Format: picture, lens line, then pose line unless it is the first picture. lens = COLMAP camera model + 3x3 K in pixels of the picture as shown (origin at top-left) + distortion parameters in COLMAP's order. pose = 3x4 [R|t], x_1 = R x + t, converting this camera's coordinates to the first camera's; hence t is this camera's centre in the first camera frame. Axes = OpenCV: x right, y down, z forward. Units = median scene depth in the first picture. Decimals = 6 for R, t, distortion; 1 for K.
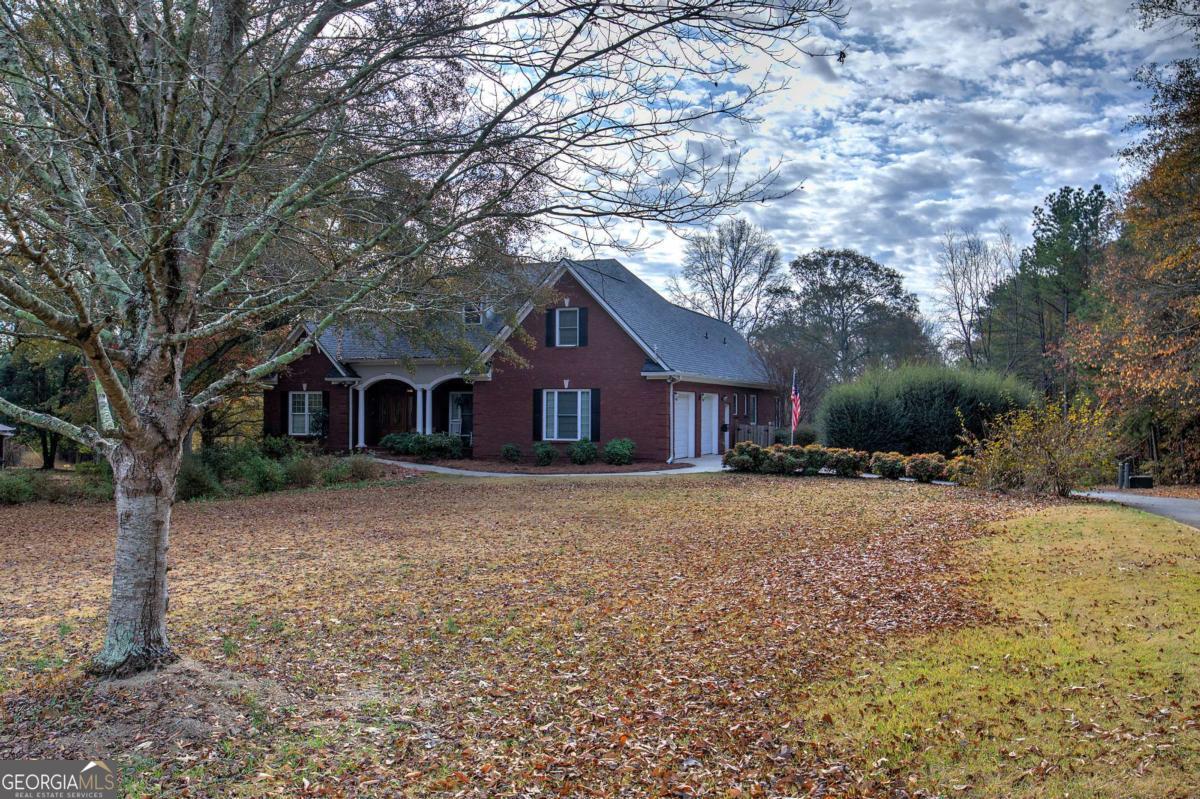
lens RADIAL K [[969.8, 0, 600.0], [0, 969.8, 399.5], [0, 0, 1]] dist [0.002462, 0.003818]
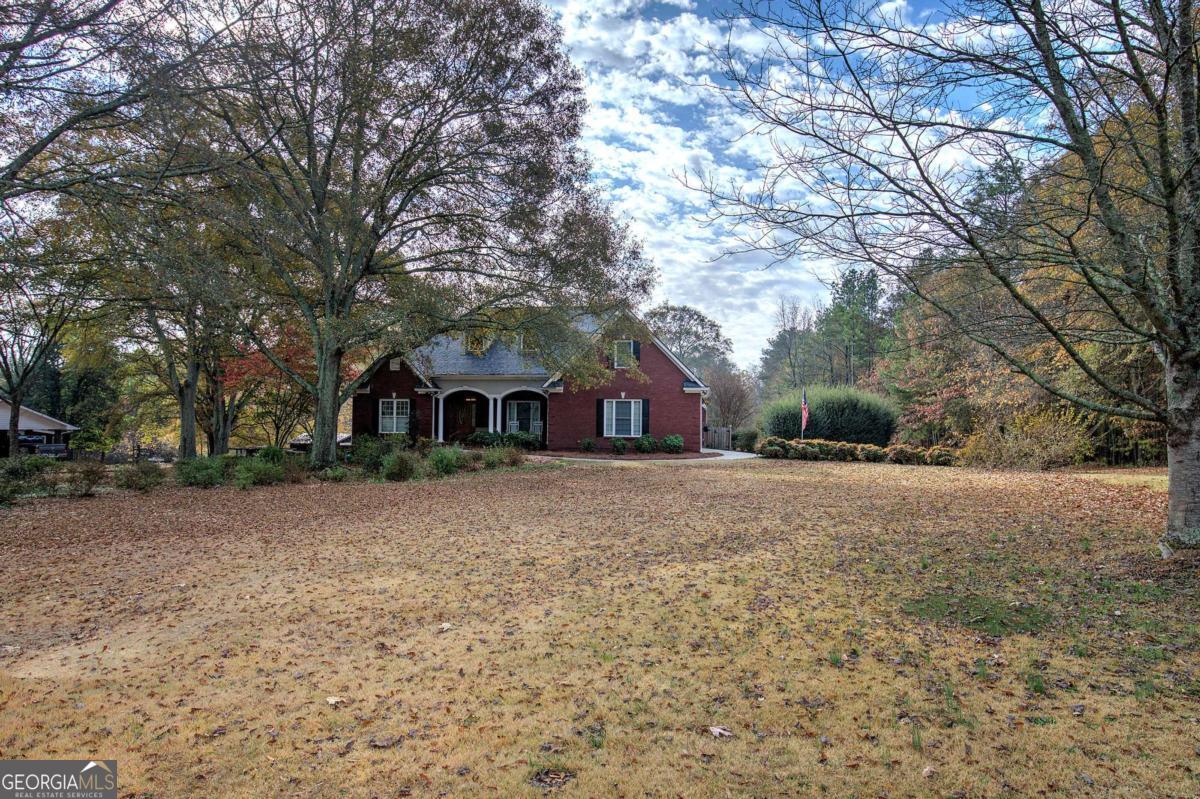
lens RADIAL K [[725.7, 0, 600.0], [0, 725.7, 399.5], [0, 0, 1]] dist [0.027852, -0.000772]
pose [[0.976471, 0.013103, 0.215251, -0.251918], [-0.009055, 0.999763, -0.019779, 0.009041], [-0.215460, 0.017364, 0.976358, 0.005343]]
